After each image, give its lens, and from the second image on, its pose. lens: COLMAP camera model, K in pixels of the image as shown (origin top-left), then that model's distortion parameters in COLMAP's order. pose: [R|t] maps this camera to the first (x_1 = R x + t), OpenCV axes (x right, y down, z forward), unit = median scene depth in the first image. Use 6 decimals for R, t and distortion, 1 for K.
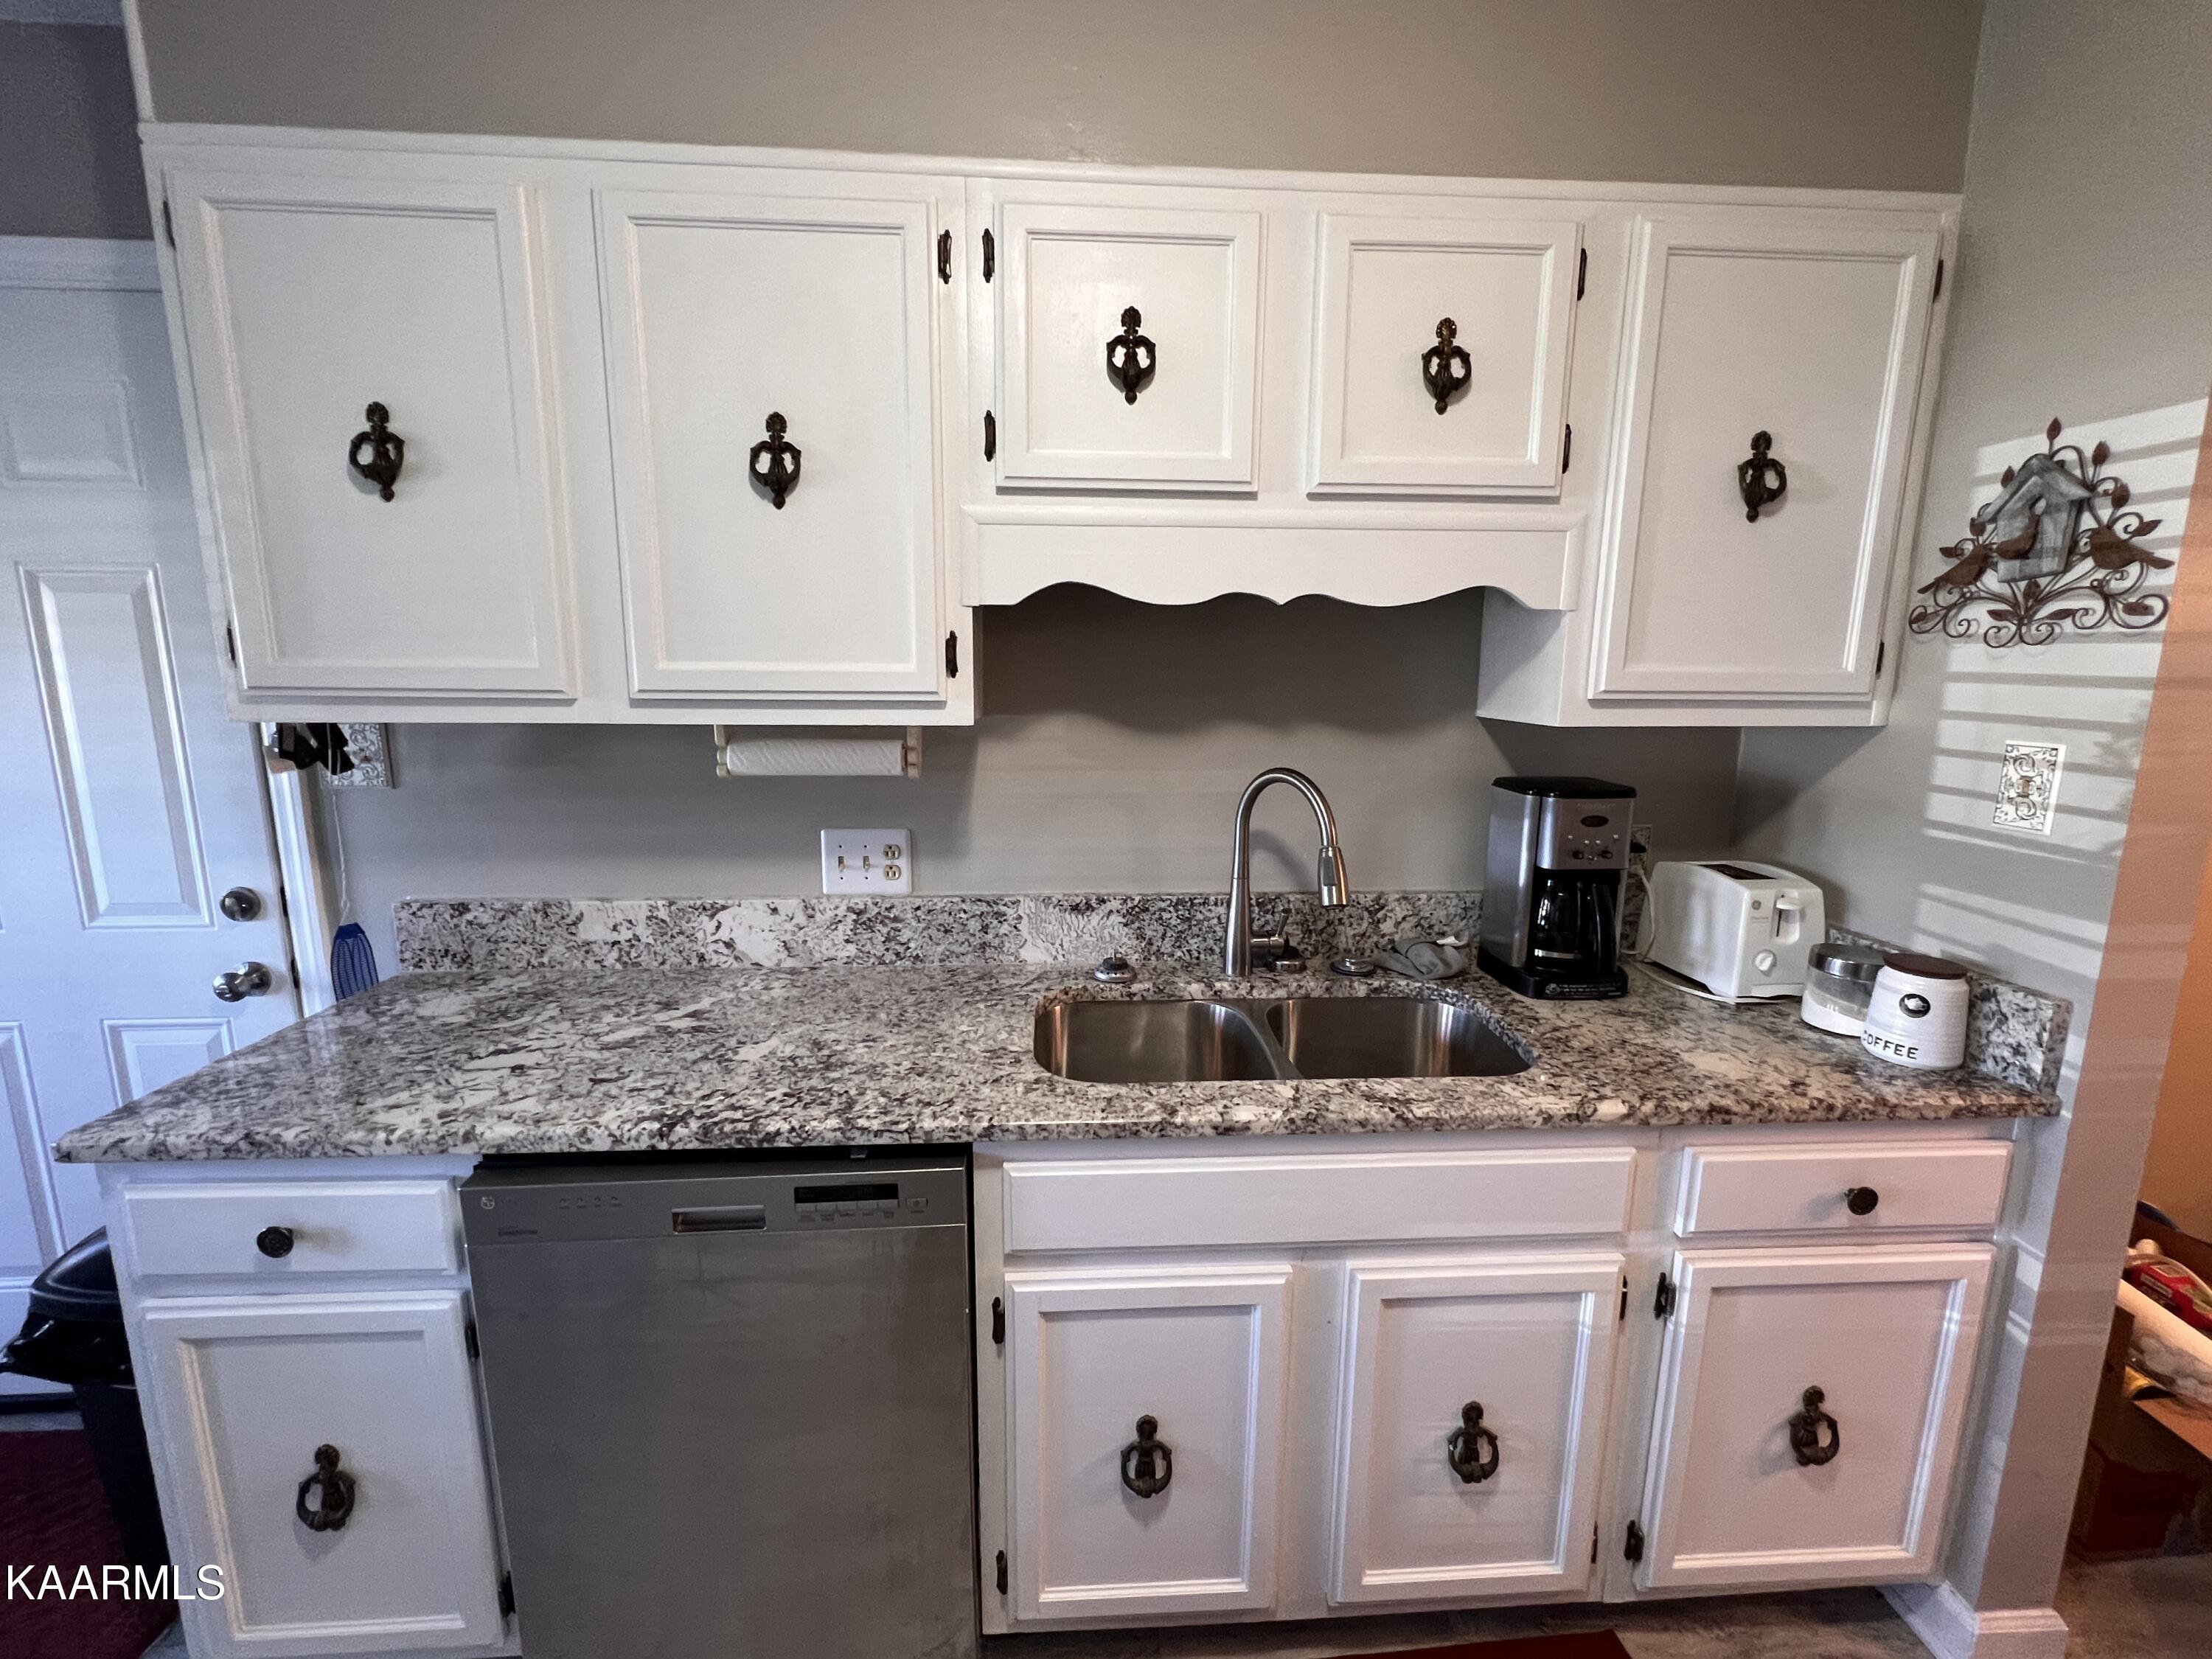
lens RADIAL K [[935.4, 0, 1102.2], [0, 935.4, 831.8], [0, 0, 1]] dist [0.004342, 0.000427]
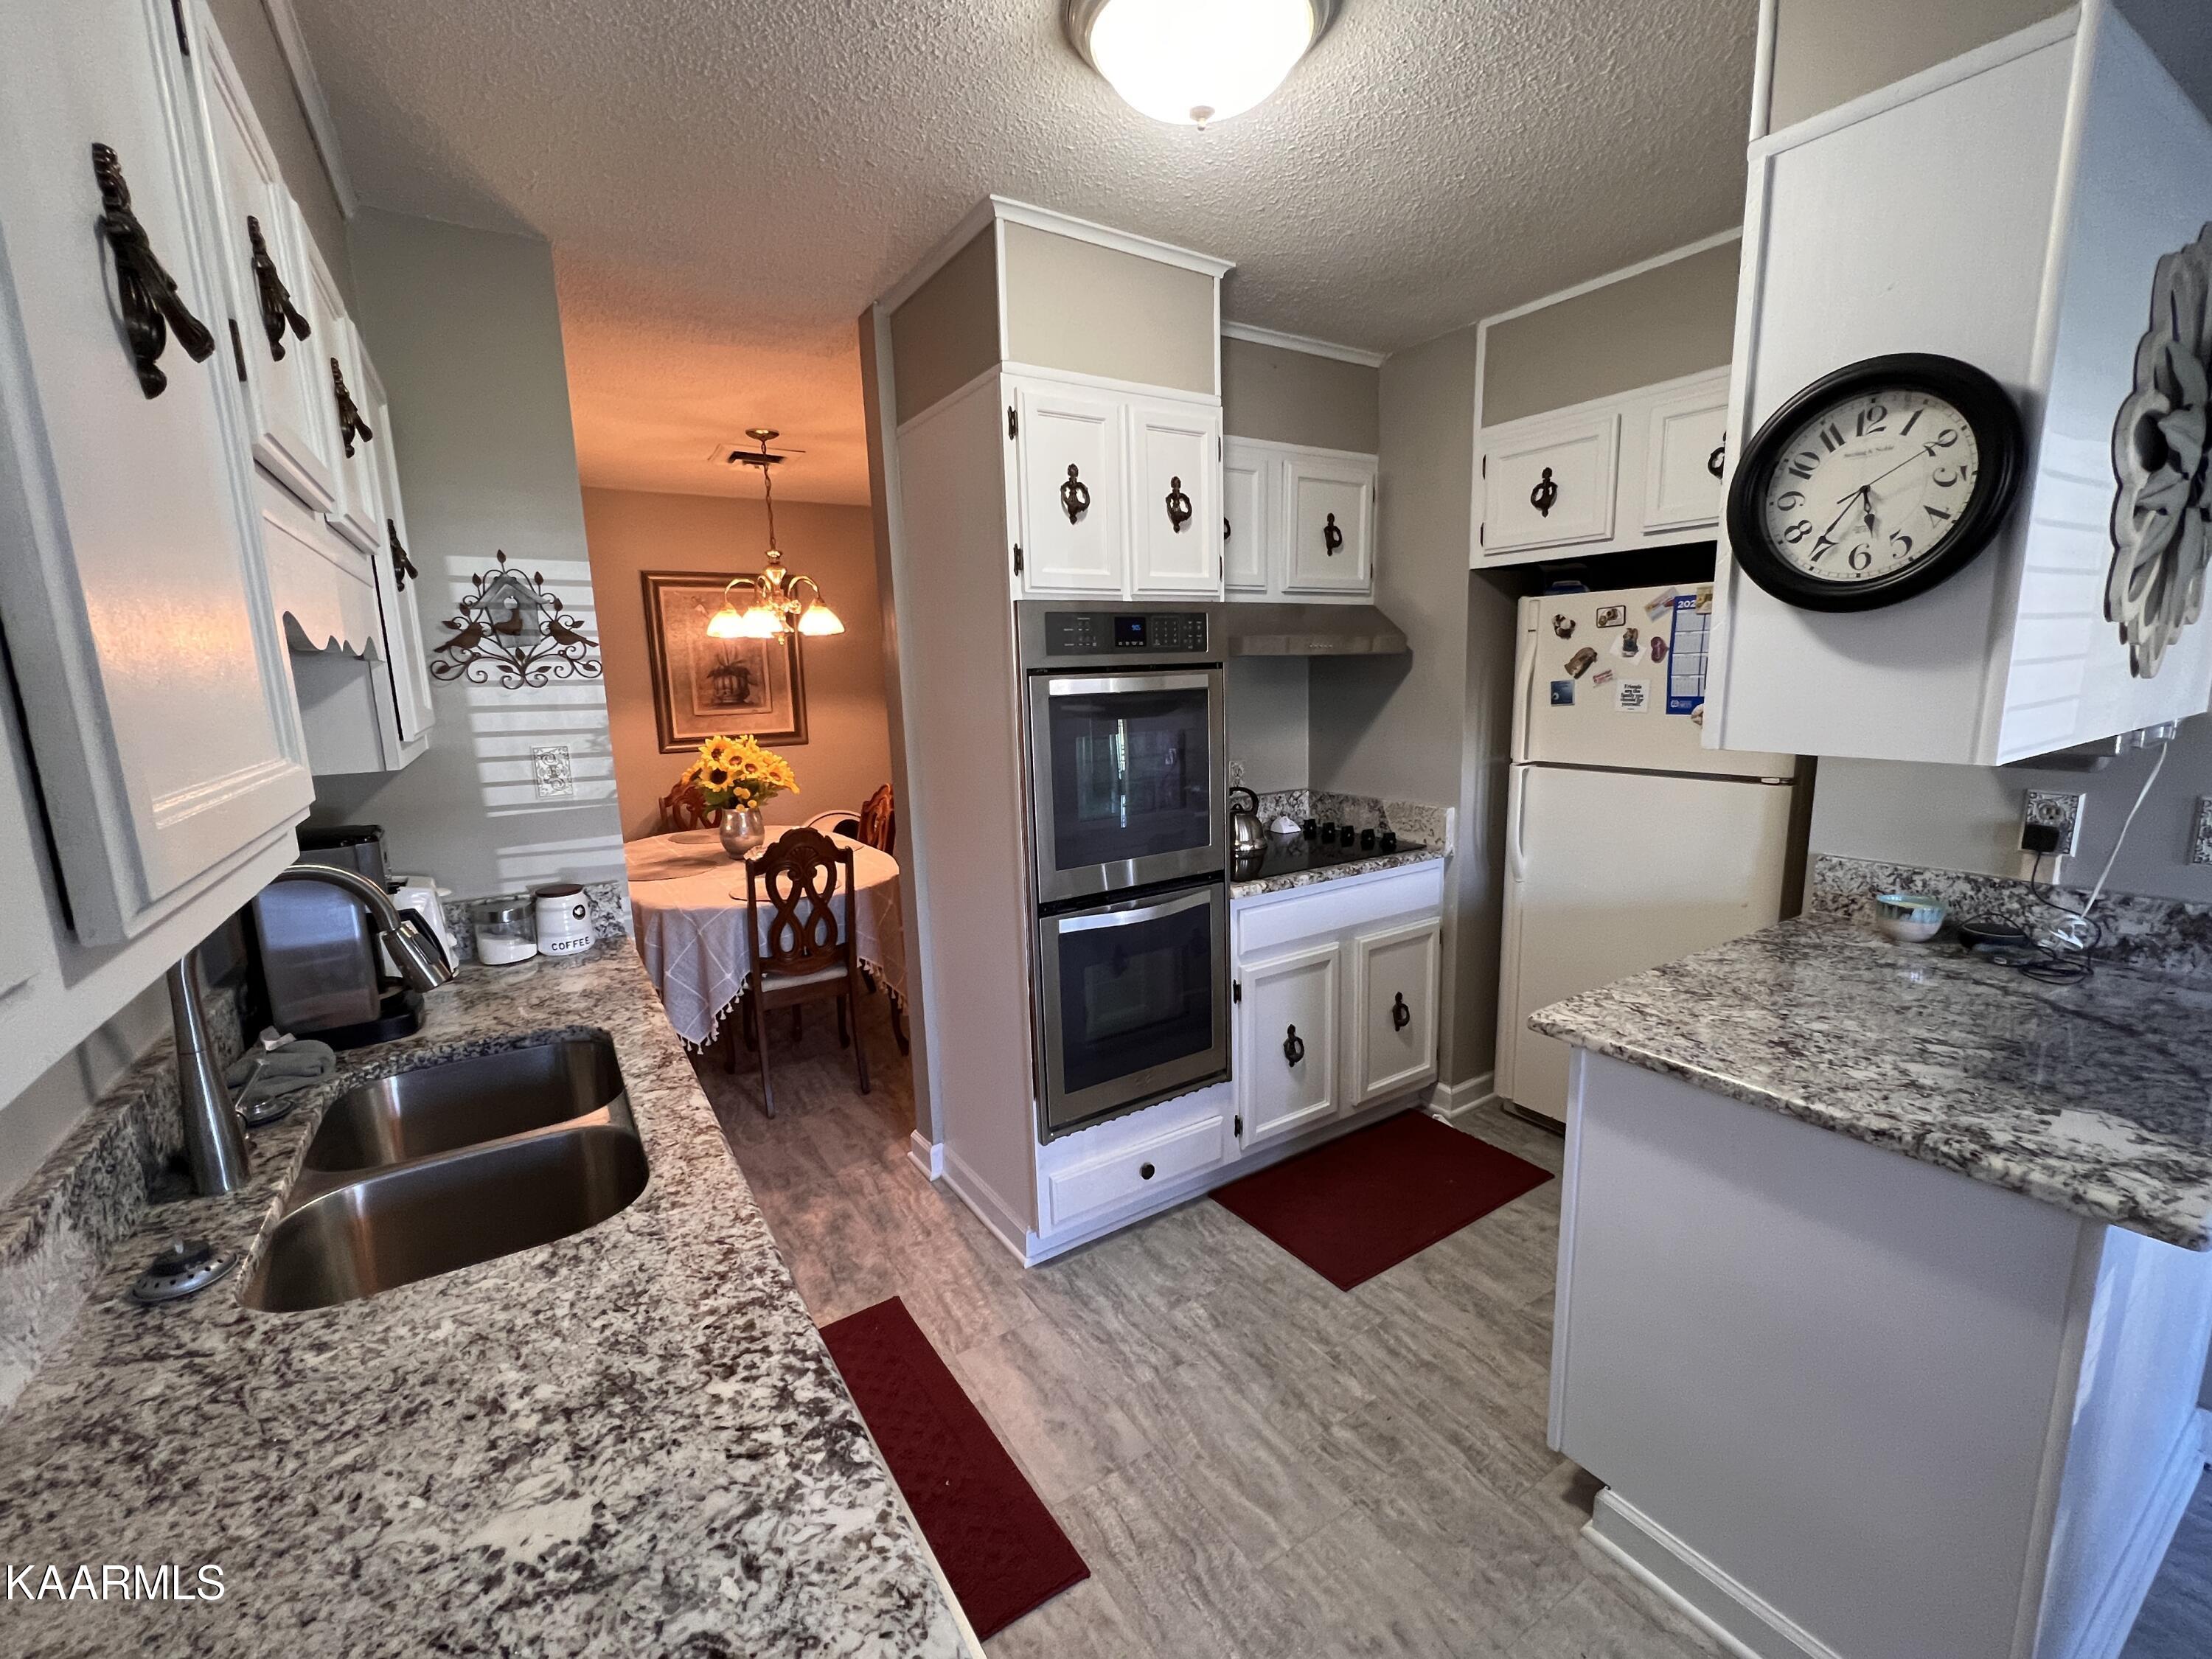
lens RADIAL K [[935.4, 0, 1110.0], [0, 935.4, 830.2], [0, 0, 1]] dist [0.004342, 0.000427]
pose [[-0.484156, -0.145257, 0.862840, -0.974125], [0.178603, 0.948955, 0.259972, -0.210920], [-0.856559, 0.279973, -0.433499, 0.931446]]
